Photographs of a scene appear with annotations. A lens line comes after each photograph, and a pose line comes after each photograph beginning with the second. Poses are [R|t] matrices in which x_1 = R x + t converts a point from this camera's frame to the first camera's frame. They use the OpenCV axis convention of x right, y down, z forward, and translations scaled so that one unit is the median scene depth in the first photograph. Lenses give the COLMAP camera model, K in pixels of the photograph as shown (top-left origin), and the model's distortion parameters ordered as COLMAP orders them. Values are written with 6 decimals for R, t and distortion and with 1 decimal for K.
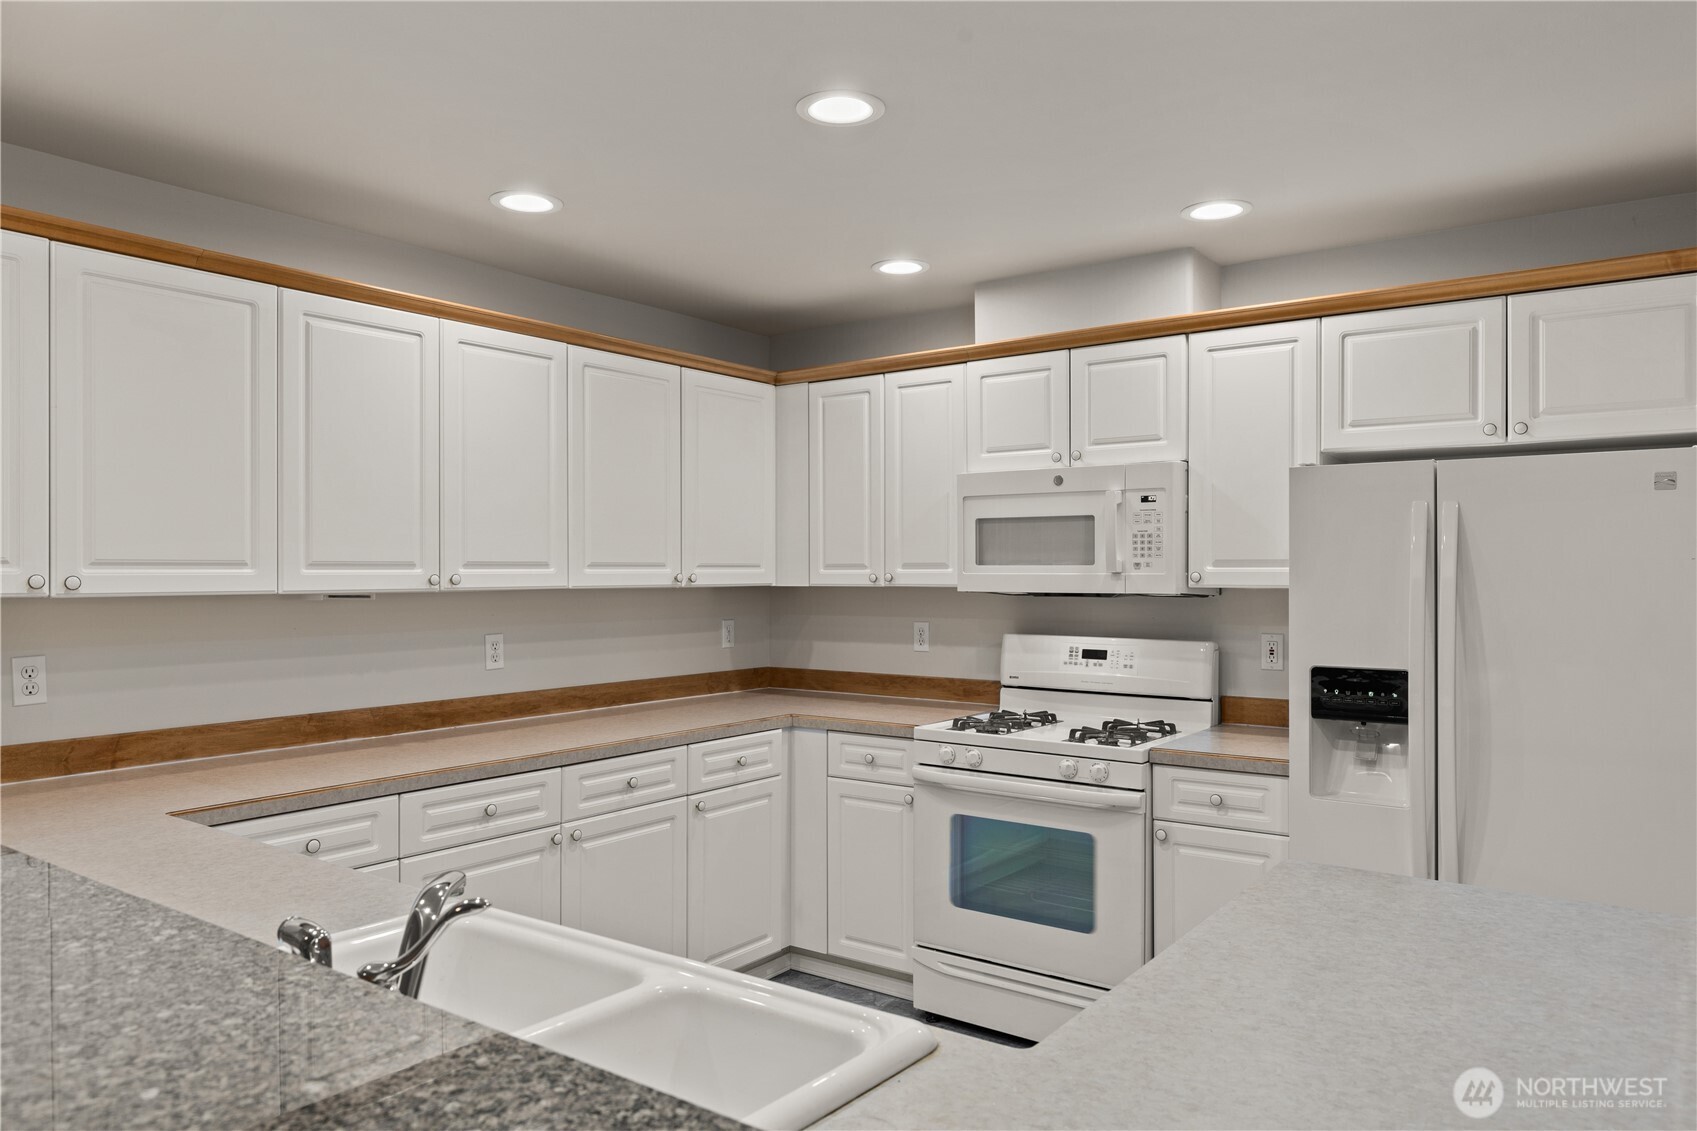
lens RADIAL K [[1145.5, 0, 842.9], [0, 1145.5, 590.7], [0, 0, 1]] dist [0.001208, -0.001983]
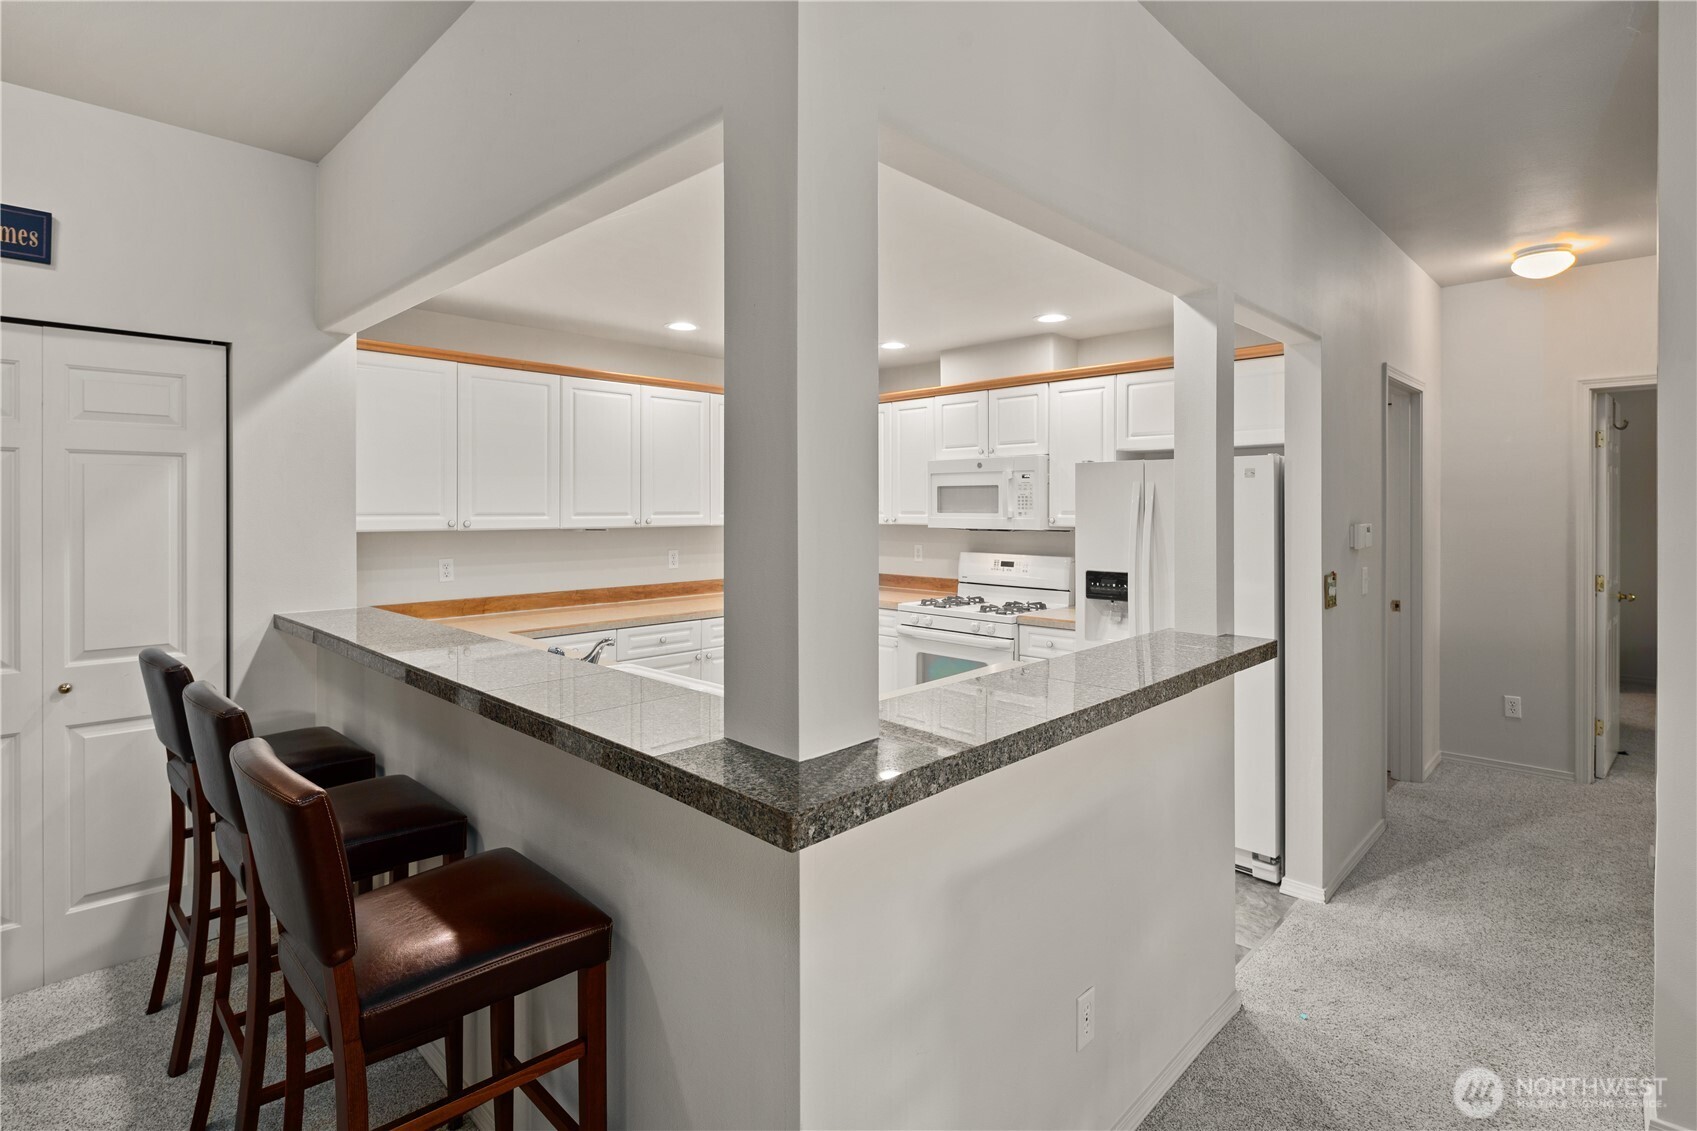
lens RADIAL K [[827.2, 0, 851.9], [0, 827.2, 519.4], [0, 0, 1]] dist [-0.001328, -0.000590]
pose [[0.991066, 0.002645, -0.133343, 0.167625], [-0.002802, 0.999996, -0.000992, -0.011061], [0.133339, 0.001356, 0.991070, -0.298126]]
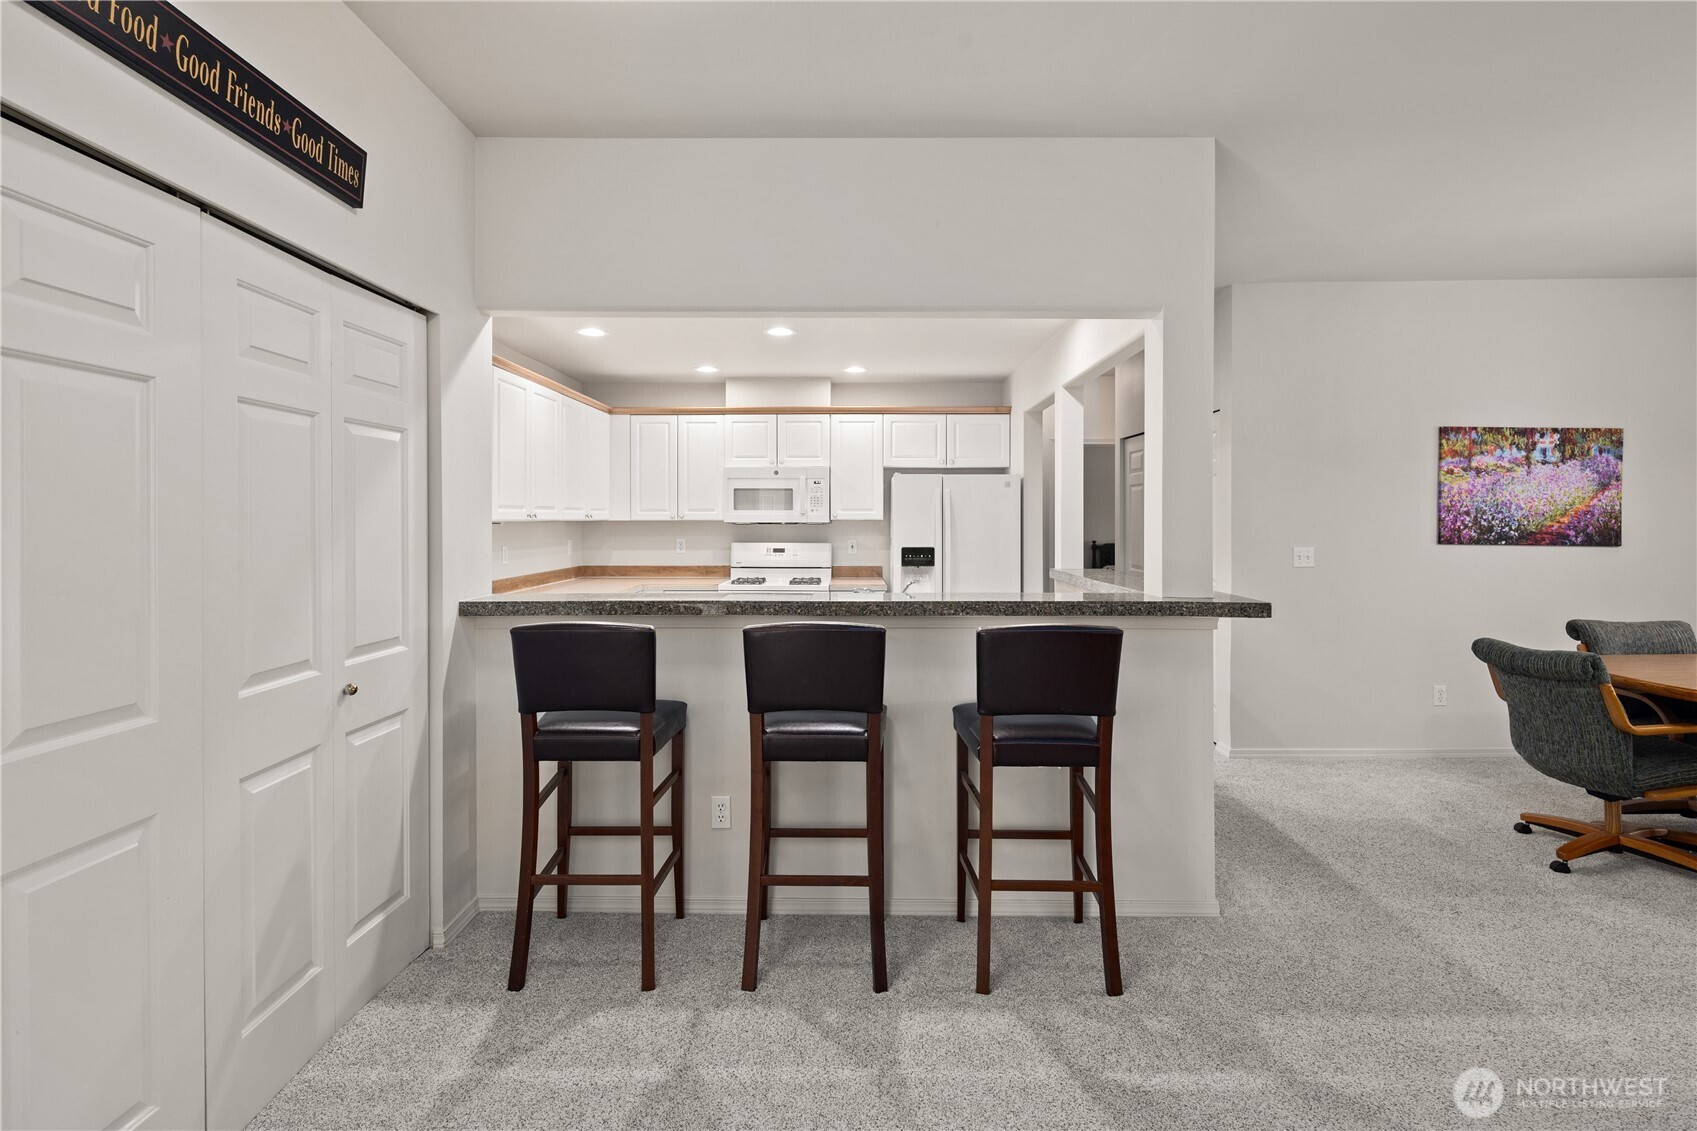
lens RADIAL K [[824.5, 0, 842.3], [0, 824.5, 535.4], [0, 0, 1]] dist [-0.001220, -0.000490]
pose [[0.812790, -0.009824, 0.582474, -0.672559], [0.007321, 0.999951, 0.006650, 0.018177], [-0.582511, -0.001141, 0.812822, -0.410904]]
